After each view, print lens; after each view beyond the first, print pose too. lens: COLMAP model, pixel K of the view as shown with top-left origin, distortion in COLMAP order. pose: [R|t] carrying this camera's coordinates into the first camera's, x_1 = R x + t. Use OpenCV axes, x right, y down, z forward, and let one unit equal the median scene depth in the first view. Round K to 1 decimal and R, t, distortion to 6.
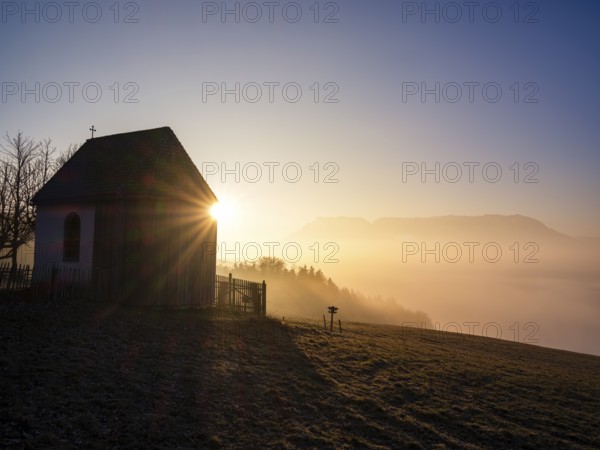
lens RADIAL K [[683.4, 0, 300.0], [0, 683.4, 225.0], [0, 0, 1]] dist [0.009441, 0.002389]
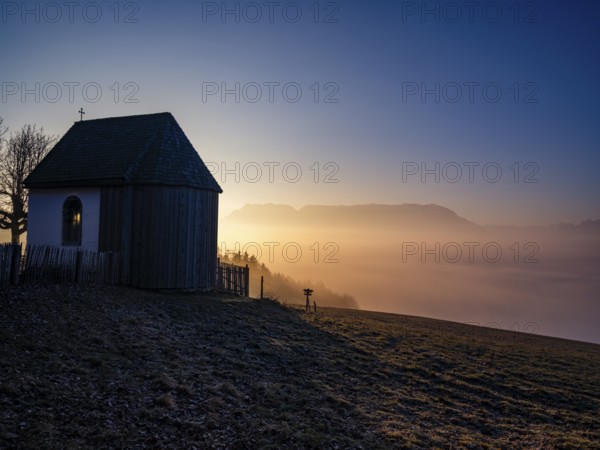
lens RADIAL K [[683.4, 0, 300.0], [0, 683.4, 225.0], [0, 0, 1]] dist [0.009441, 0.002389]
pose [[0.981670, 0.006875, 0.190465, -0.173277], [-0.010305, 0.999802, 0.017026, 0.003239], [-0.190310, -0.018677, 0.981546, -0.031305]]
